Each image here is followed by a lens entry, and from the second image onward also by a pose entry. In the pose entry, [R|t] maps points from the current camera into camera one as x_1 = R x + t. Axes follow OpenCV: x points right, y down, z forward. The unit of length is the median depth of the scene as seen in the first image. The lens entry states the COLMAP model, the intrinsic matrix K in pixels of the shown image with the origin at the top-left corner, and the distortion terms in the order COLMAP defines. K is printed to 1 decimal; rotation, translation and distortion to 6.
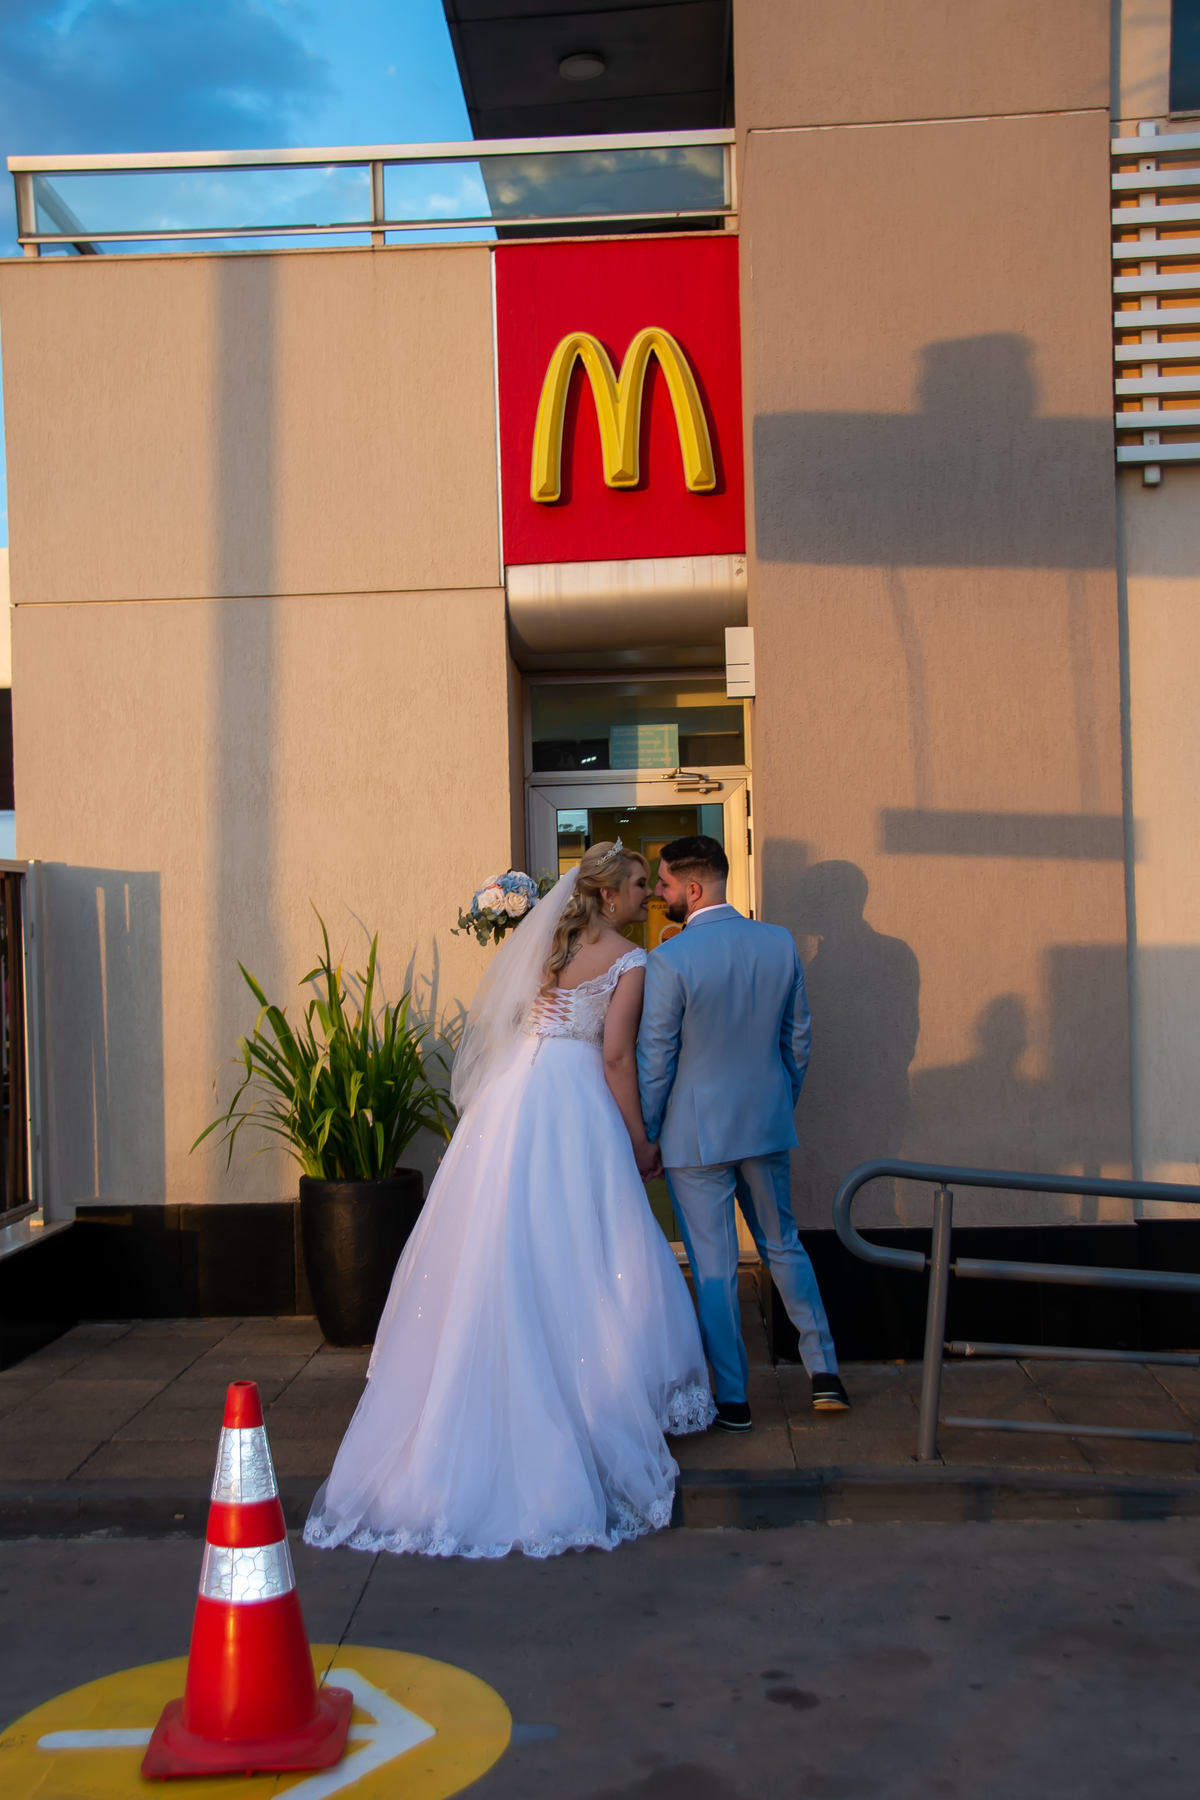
lens RADIAL K [[2137.5, 0, 555.1], [0, 2137.5, 945.7], [0, 0, 1]] dist [0.063183, 0.000000]
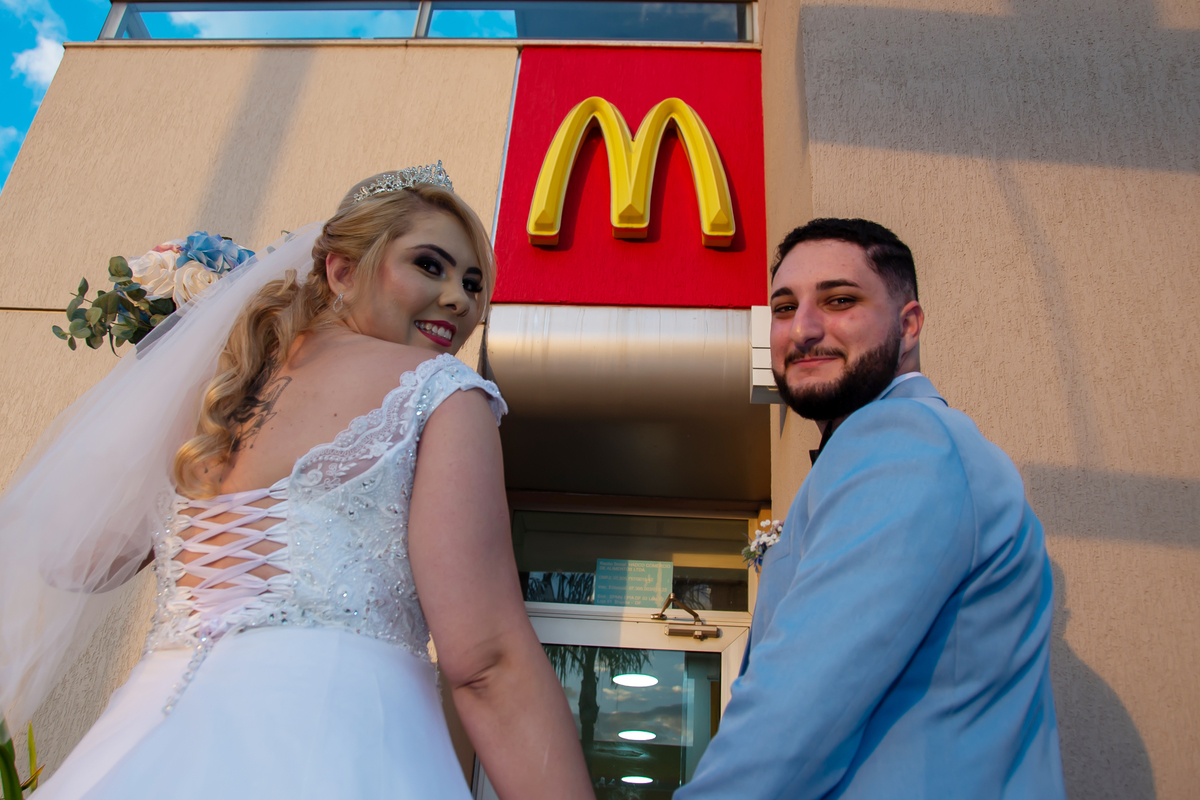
lens RADIAL K [[1094.5, 0, 568.3], [0, 1094.5, 378.2], [0, 0, 1]] dist [-0.083030, 0.000000]
pose [[0.994660, 0.086793, -0.055835, 0.036665], [-0.103114, 0.858093, -0.503035, 0.070113], [0.004252, 0.506107, 0.862460, 0.640077]]
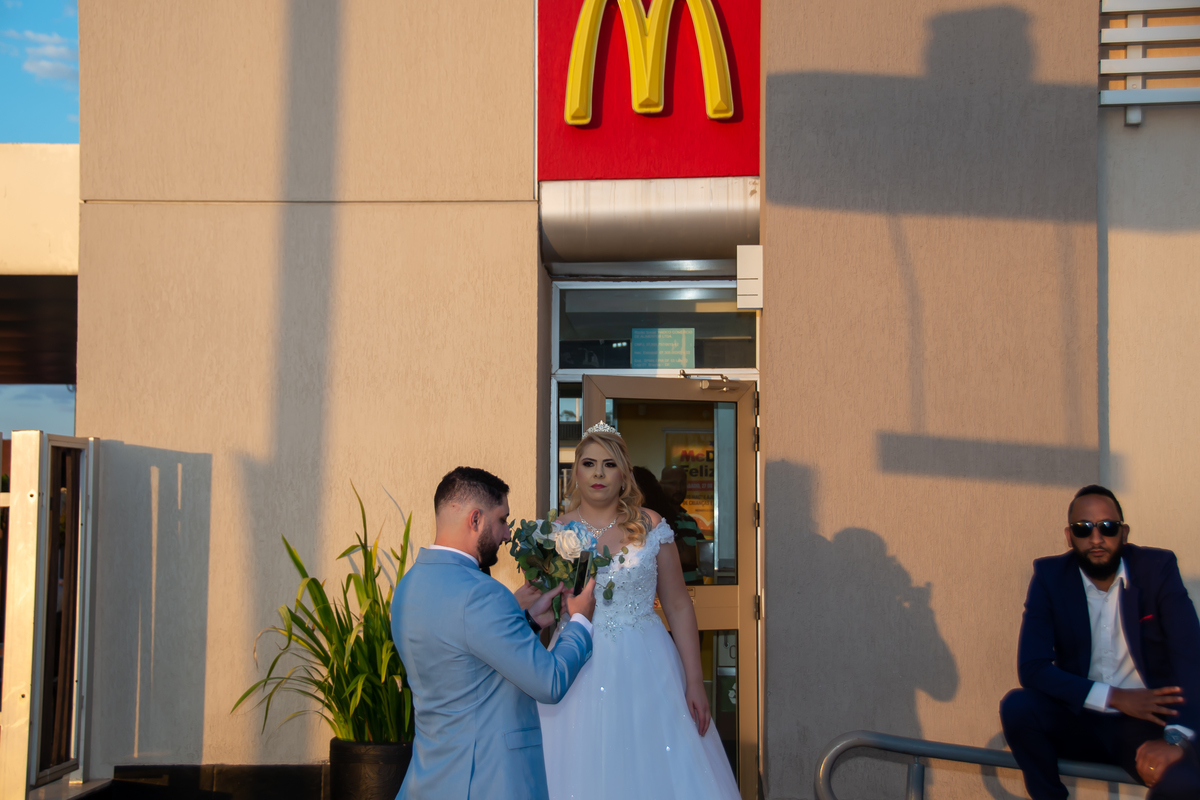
lens RADIAL K [[2182.4, 0, 569.8], [0, 2182.4, 410.9], [0, 0, 1]] dist [0.352638, 0.000000]
pose [[0.999536, 0.029438, -0.007765, 0.004543], [-0.029825, 0.998008, -0.055592, 0.001431], [0.006113, 0.055798, 0.998423, -0.112484]]
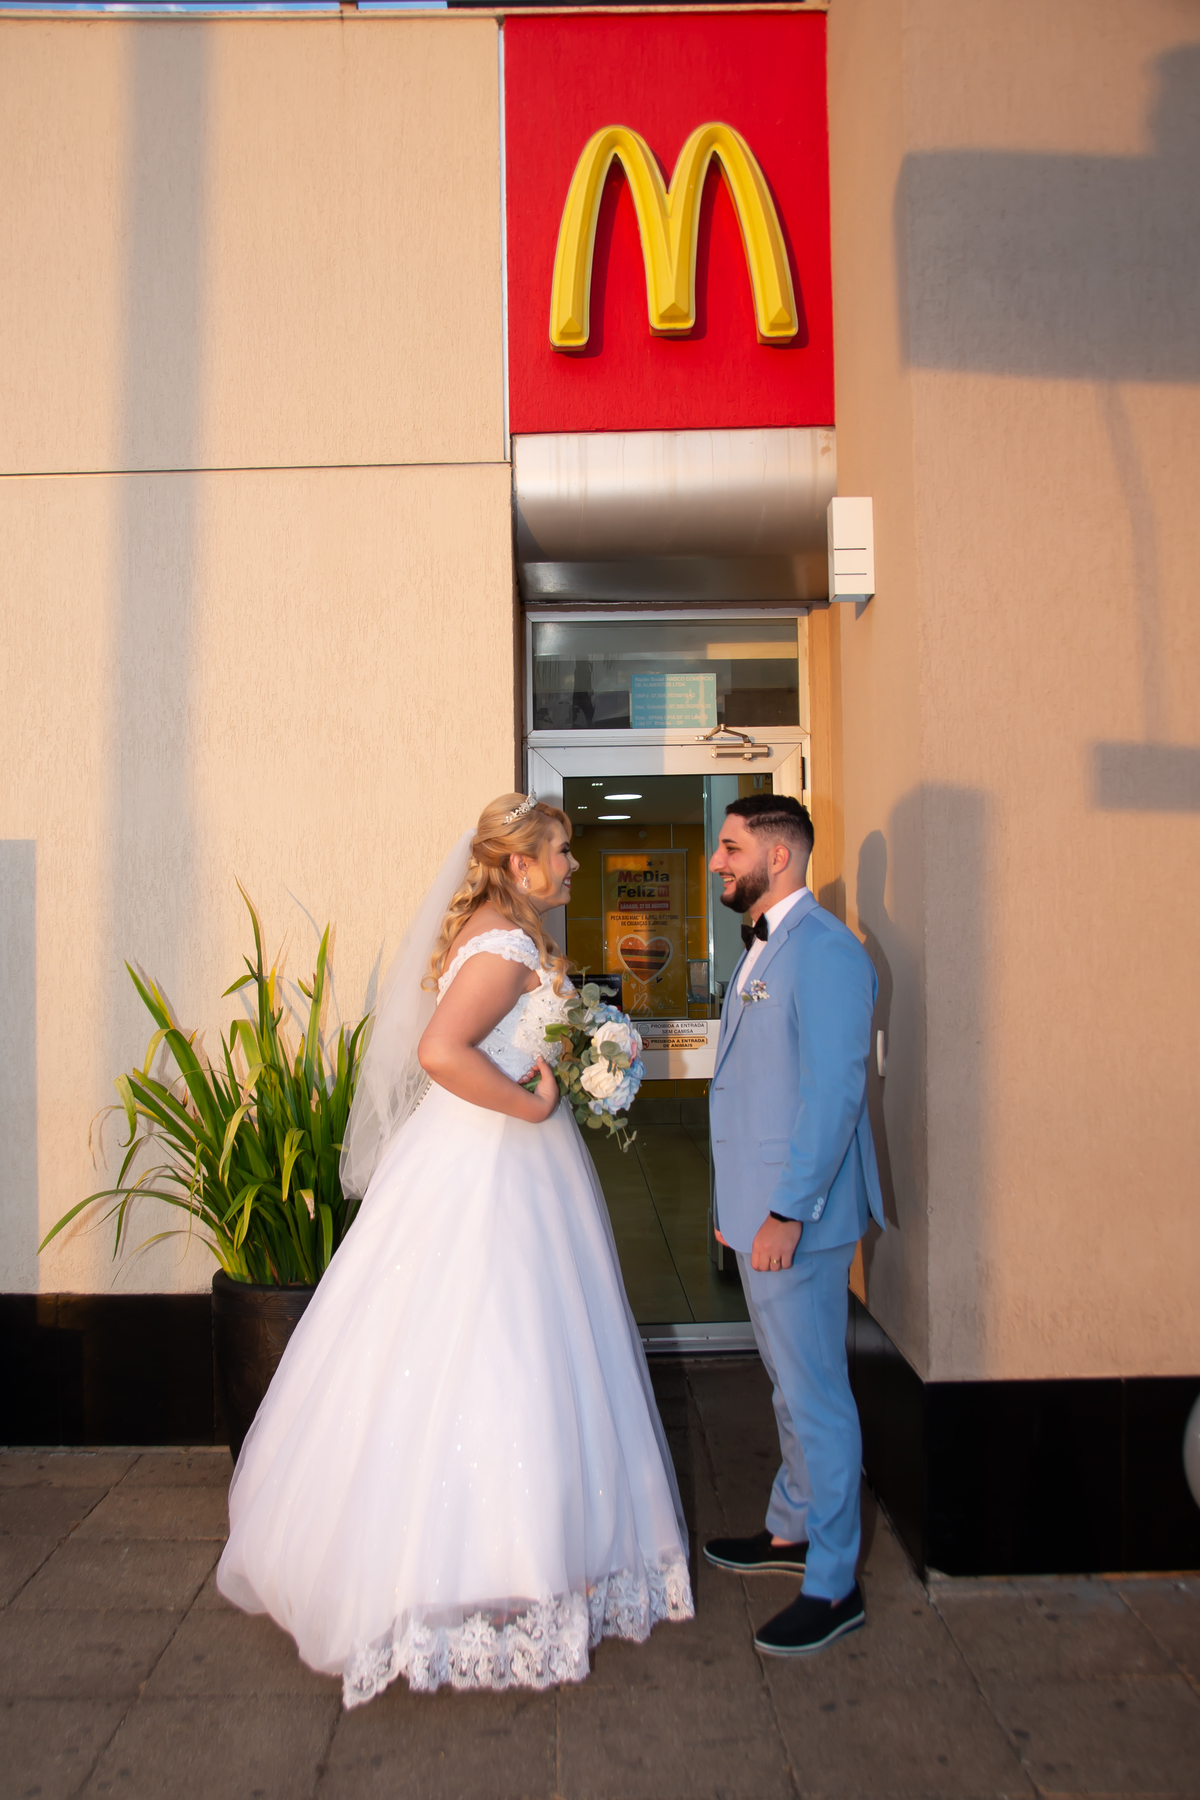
lens RADIAL K [[1611.6, 0, 566.0], [0, 1611.6, 944.3], [0, 0, 1]] dist [-0.103250, 0.147145]
pose [[0.998668, 0.011969, 0.050185, -0.030657], [-0.011541, 0.999895, -0.008805, 0.003848], [-0.050285, 0.008215, 0.998701, 0.453480]]
